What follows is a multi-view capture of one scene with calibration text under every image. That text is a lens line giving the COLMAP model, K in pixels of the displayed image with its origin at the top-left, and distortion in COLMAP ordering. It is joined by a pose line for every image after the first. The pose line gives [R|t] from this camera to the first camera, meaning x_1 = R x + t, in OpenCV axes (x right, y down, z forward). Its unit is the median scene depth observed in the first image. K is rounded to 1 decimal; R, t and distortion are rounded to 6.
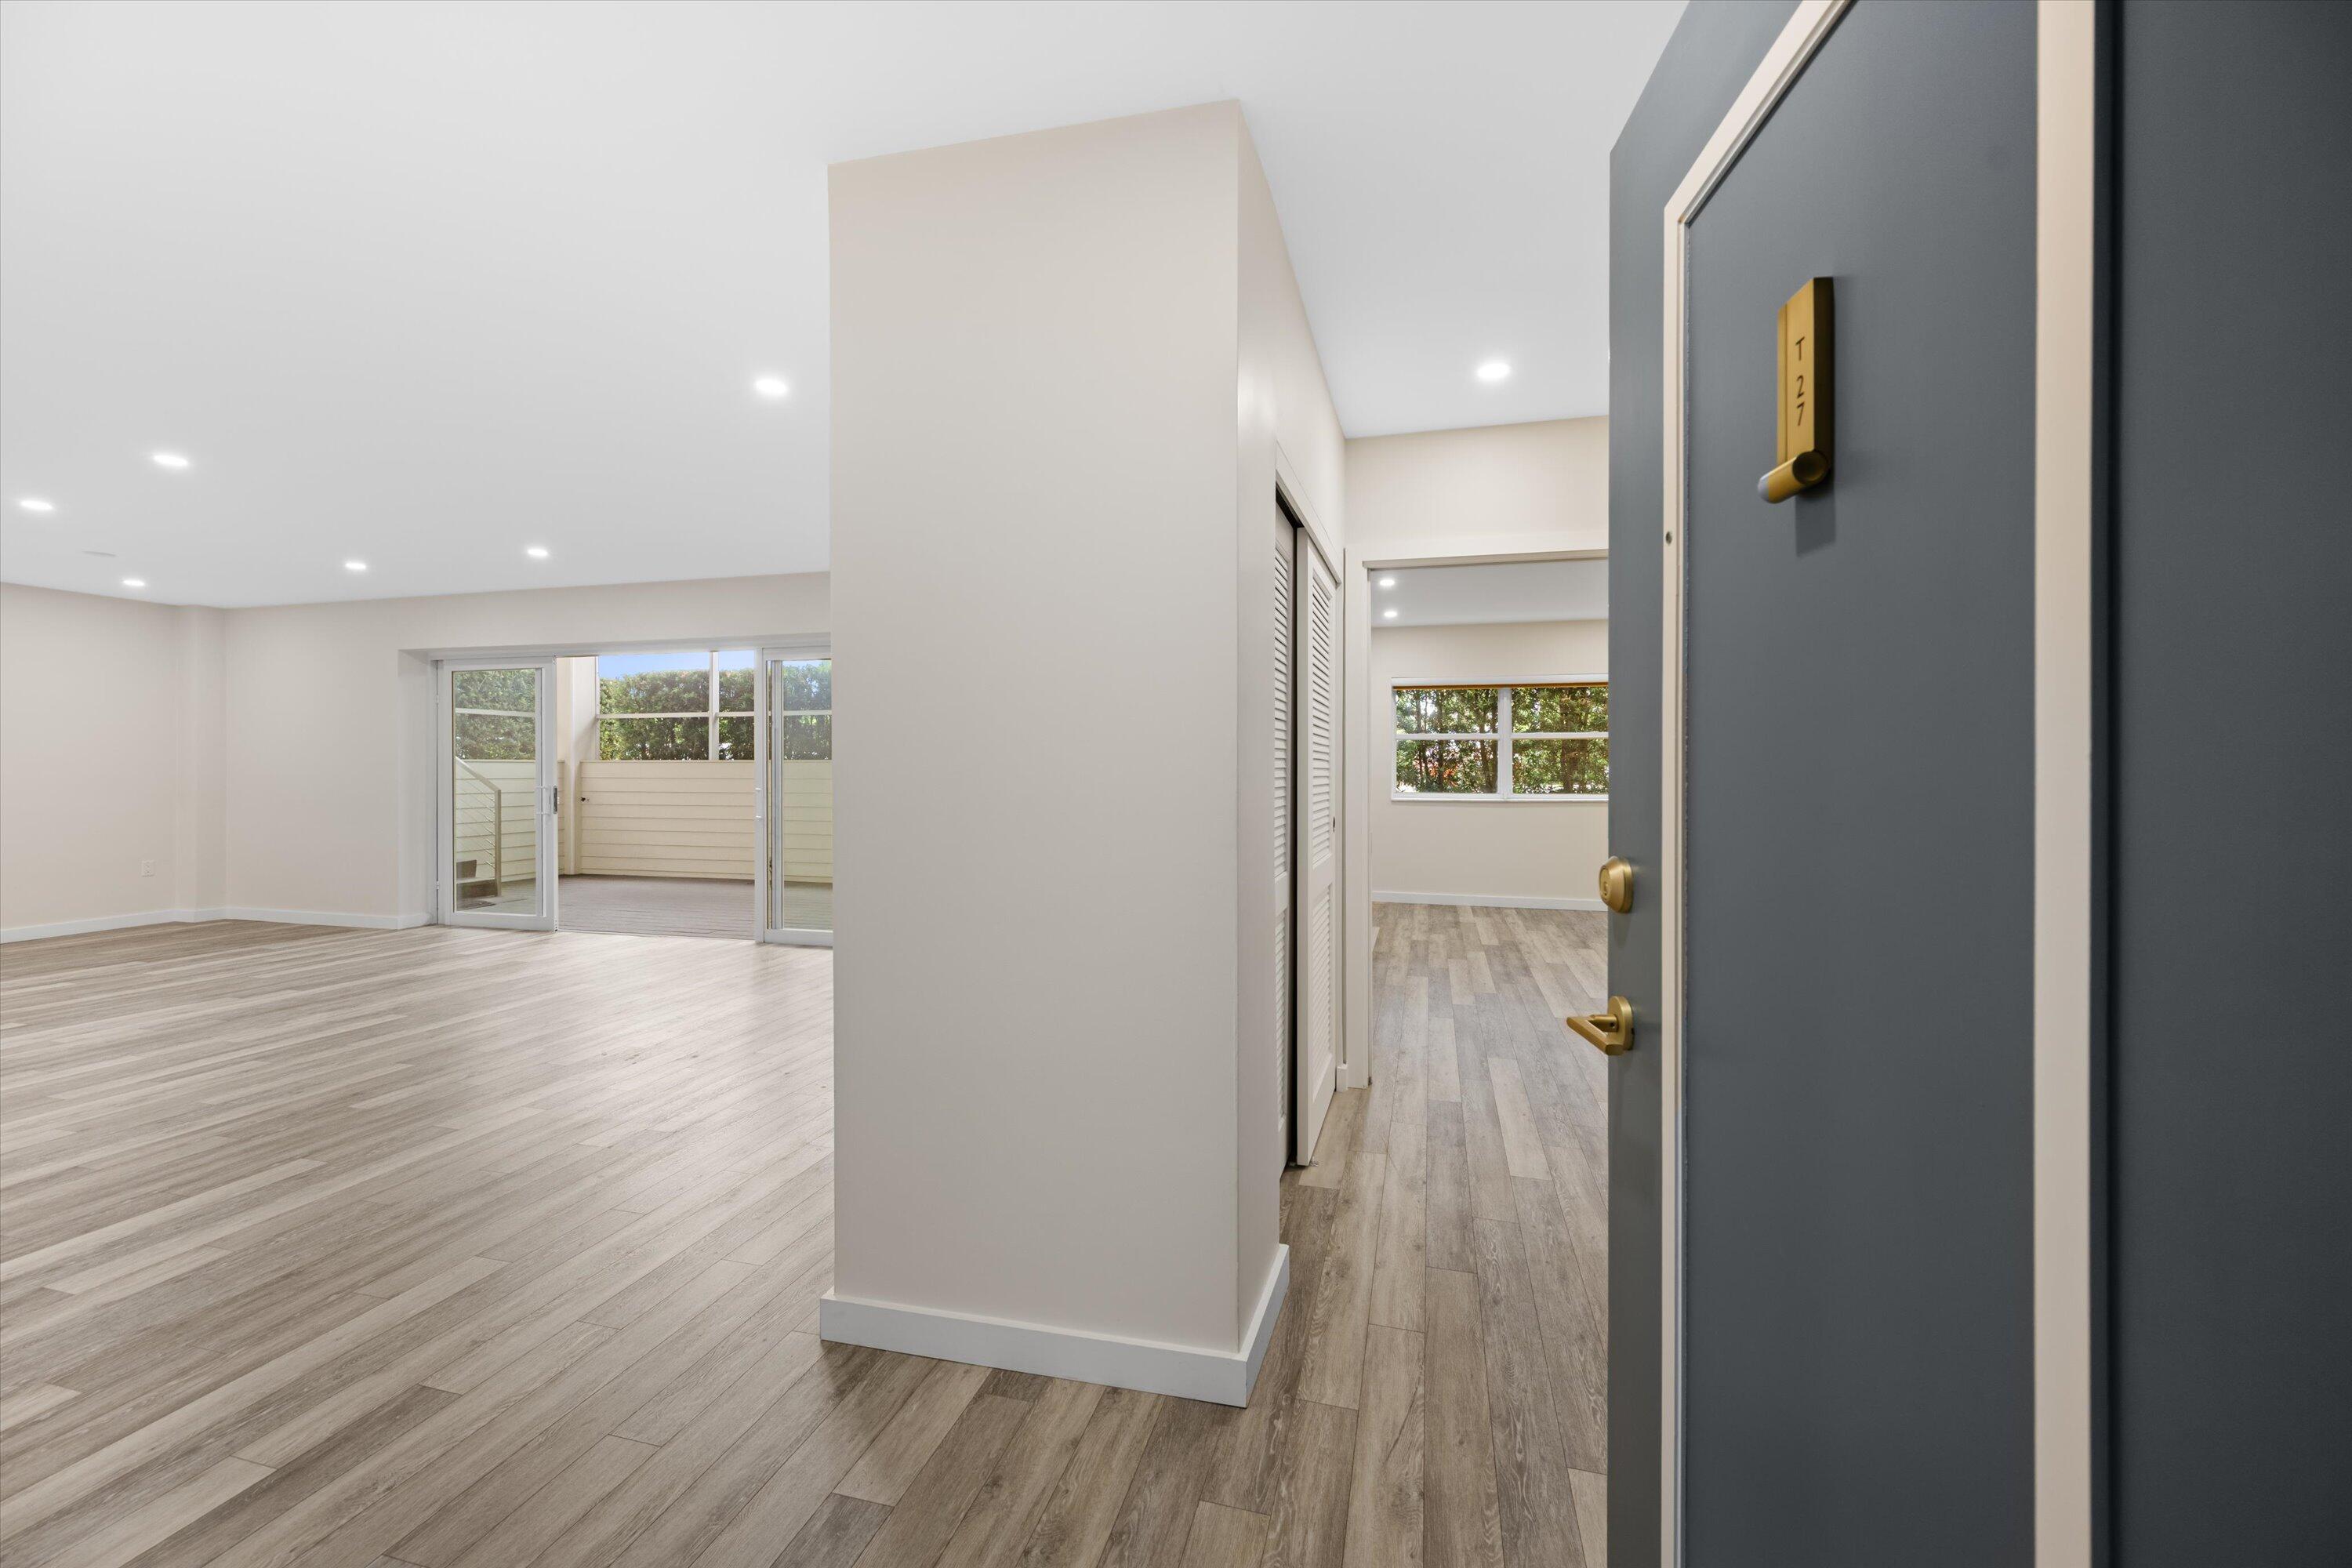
lens RADIAL K [[942.0, 0, 1180.1], [0, 942.0, 768.3], [0, 0, 1]] dist [0.000830, 0.000573]
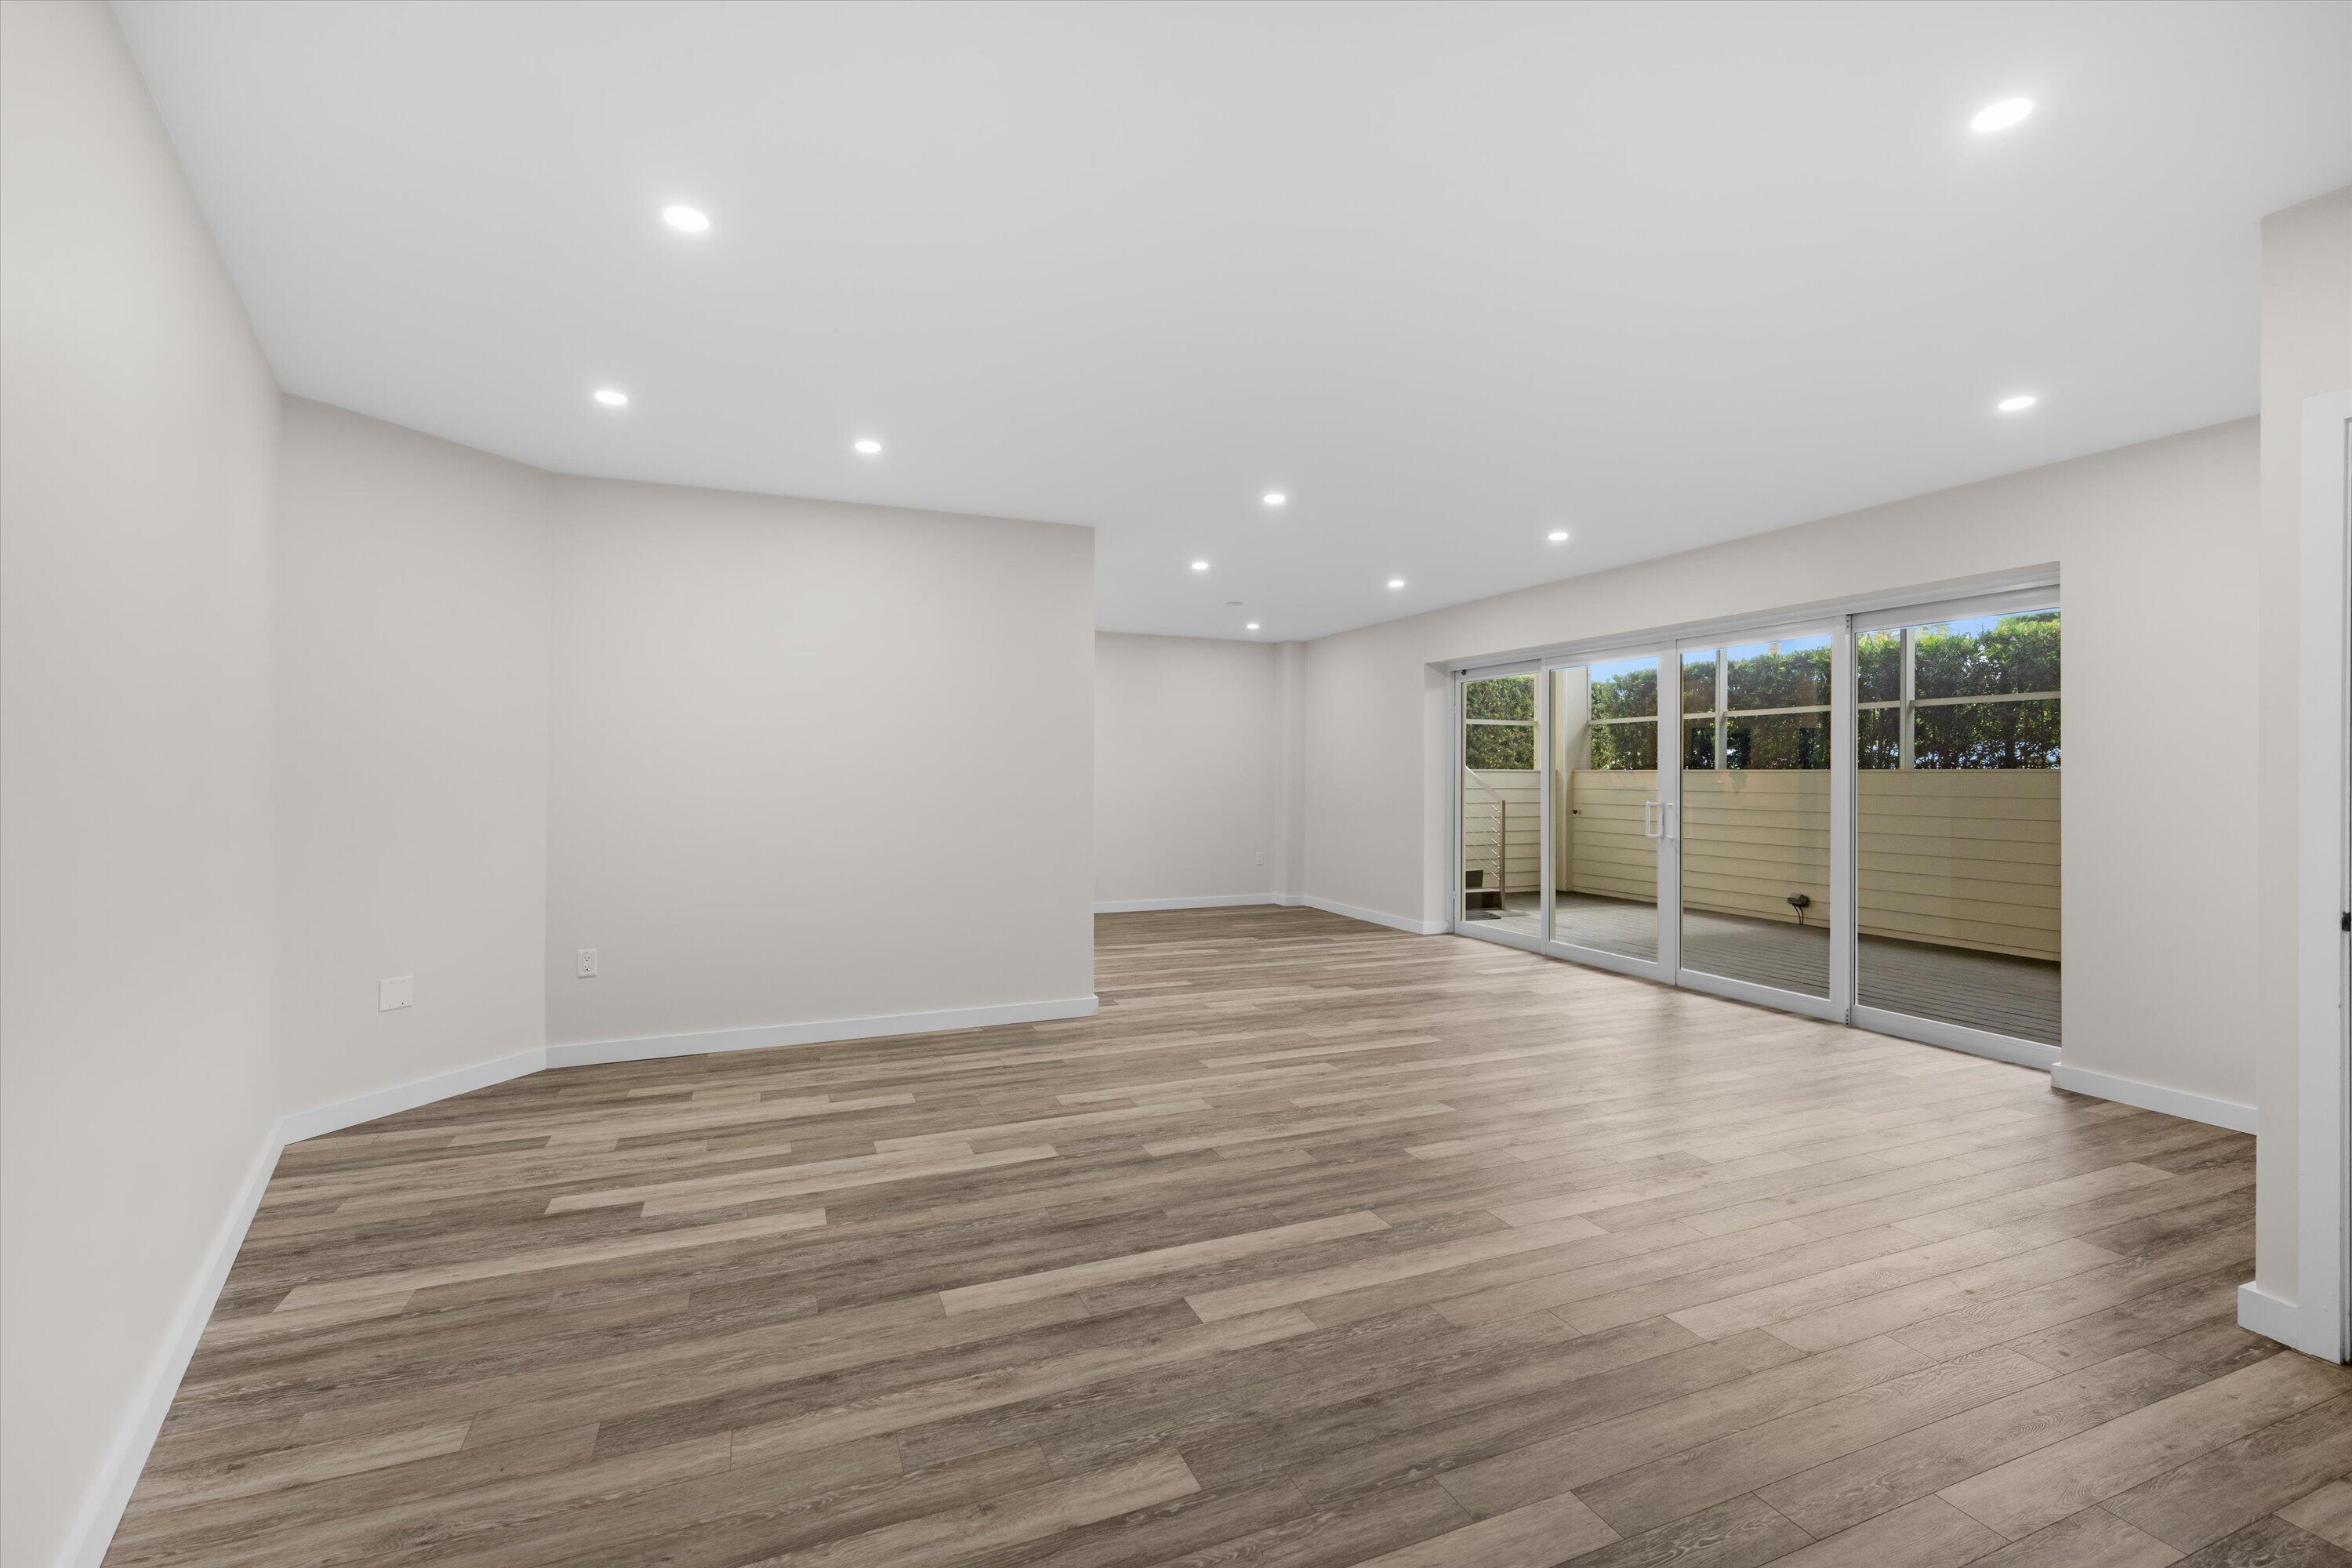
lens RADIAL K [[1020.8, 0, 1171.3], [0, 1020.8, 772.7], [0, 0, 1]] dist [0.001396, 0.000363]
pose [[0.607048, 0.001569, -0.794663, -0.123482], [-0.005387, 0.999983, -0.002141, -0.002209], [0.794647, 0.005580, 0.607047, 0.115666]]
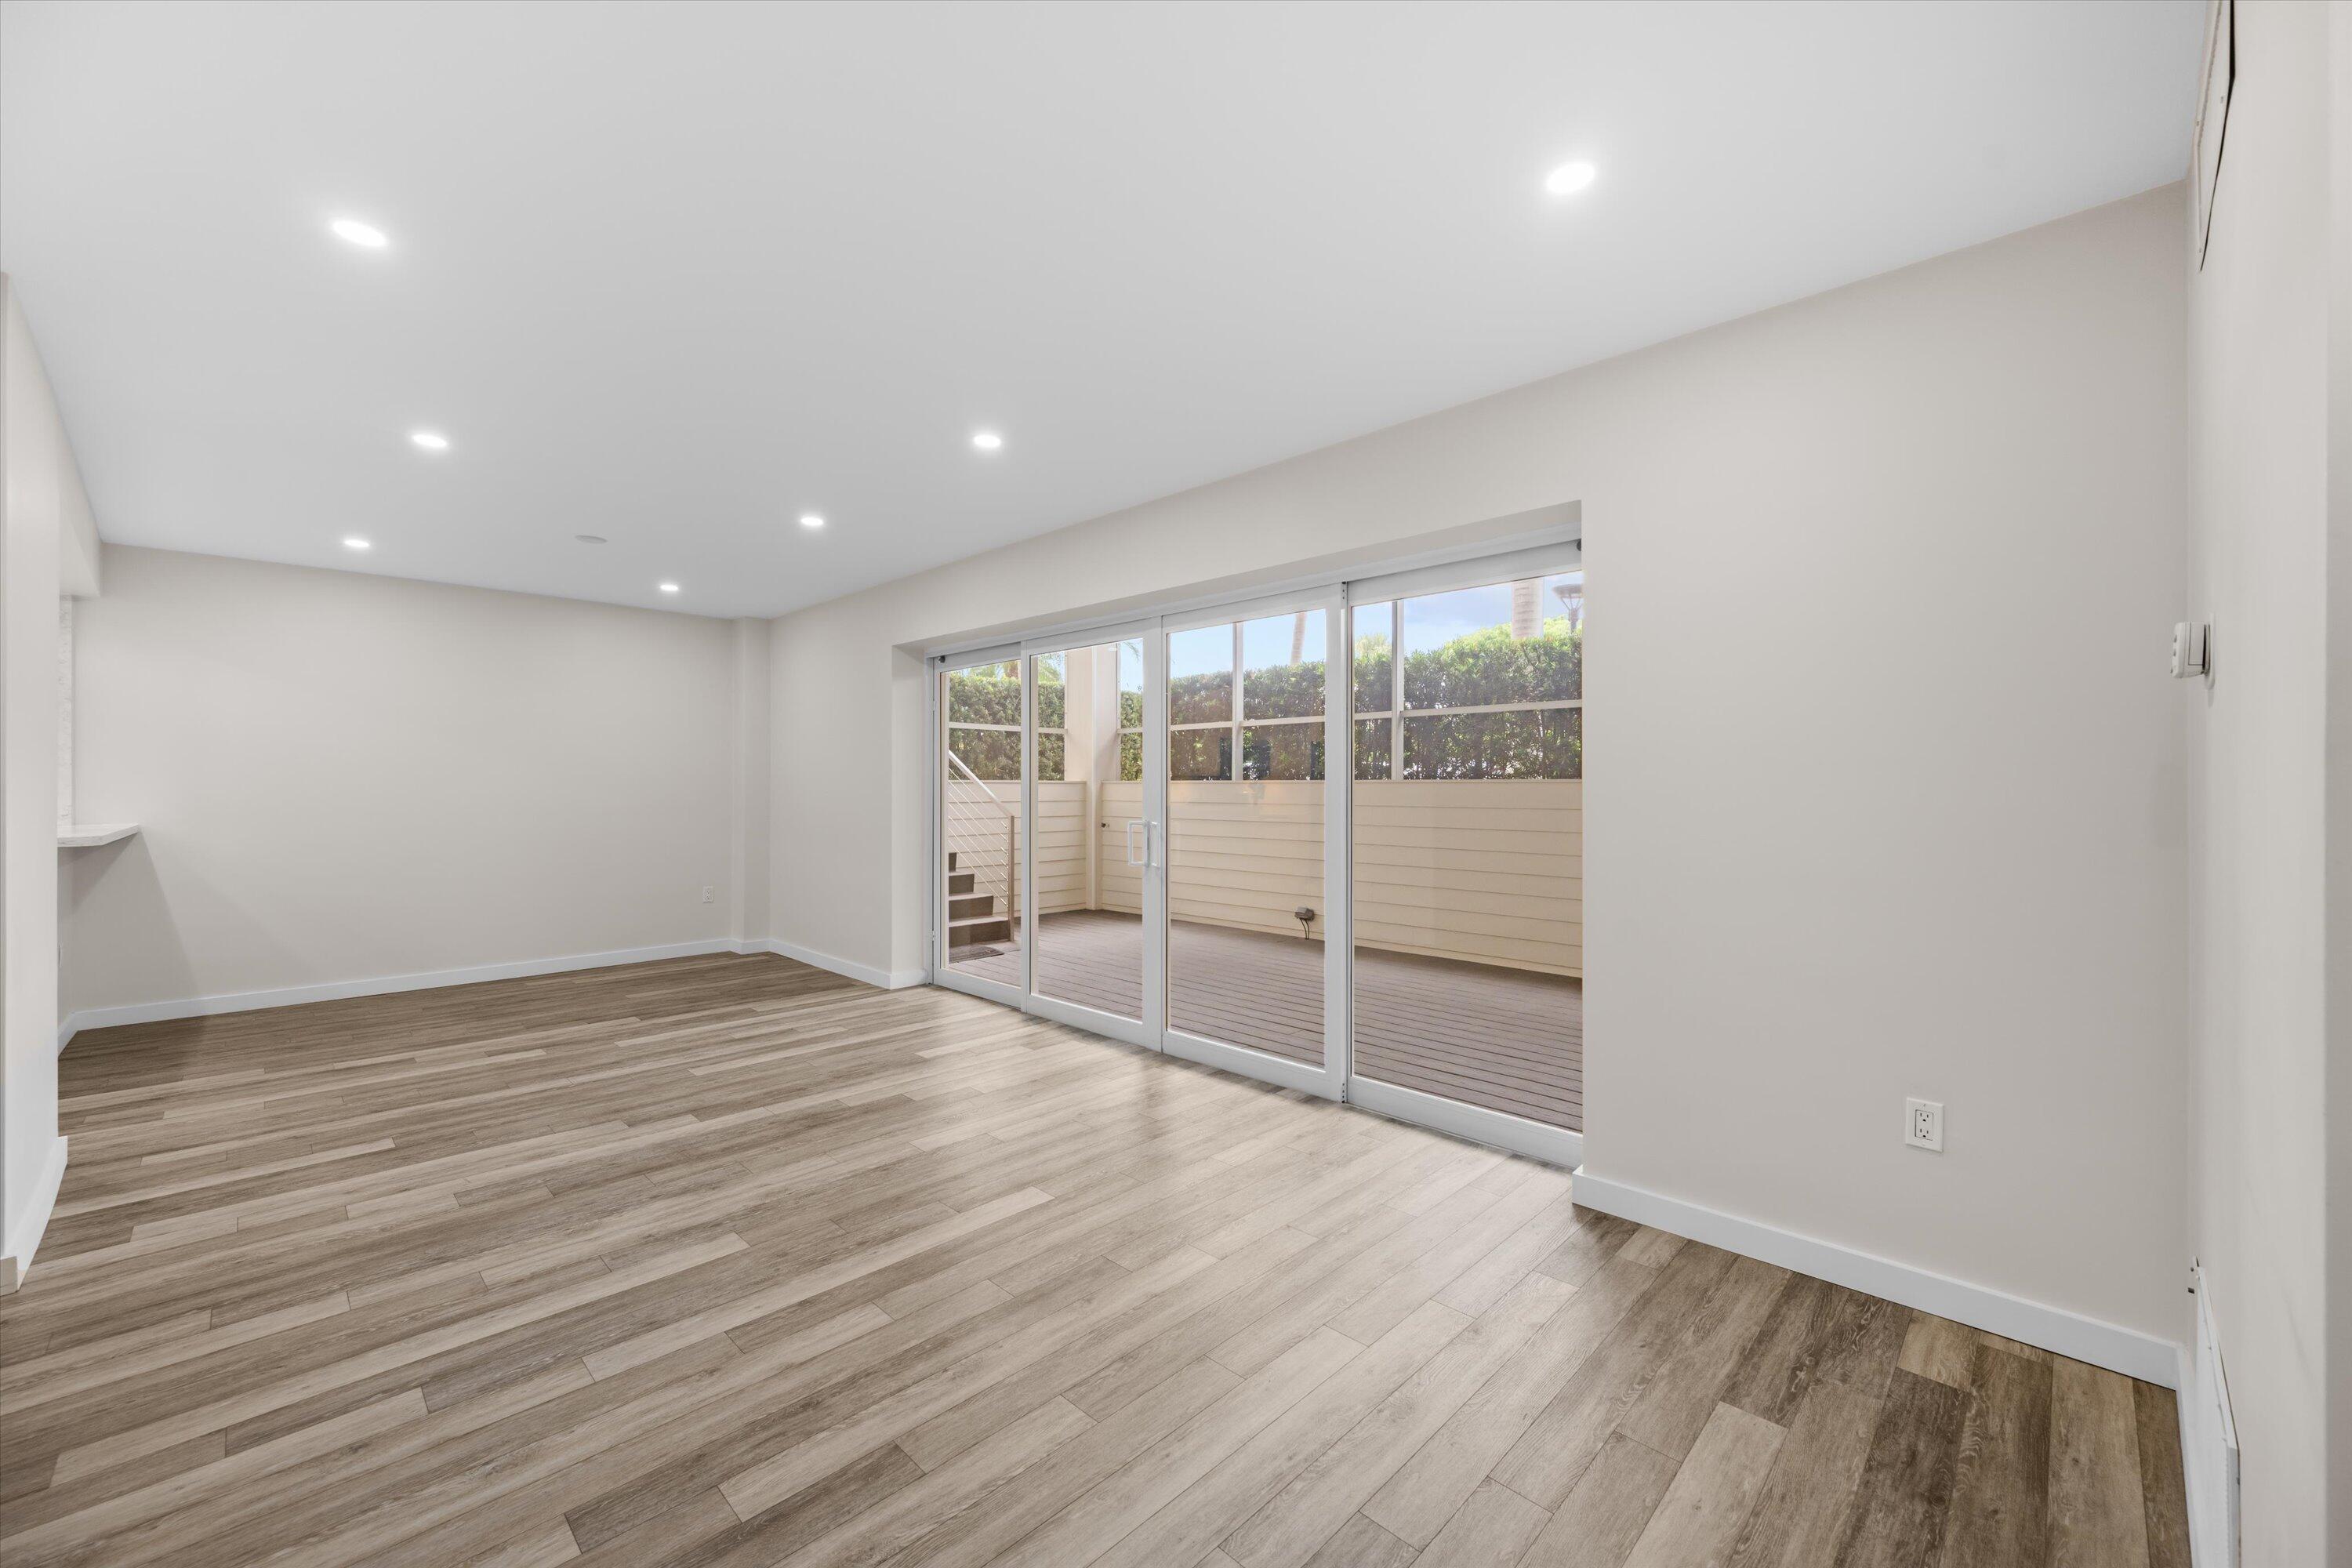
lens RADIAL K [[925.3, 0, 1183.4], [0, 925.3, 786.8], [0, 0, 1]] dist [0.000560, 0.000159]
pose [[0.871317, 0.001877, -0.490717, -0.244167], [-0.002534, 0.999997, -0.000675, -0.004047], [0.490714, 0.001832, 0.871319, 0.477891]]
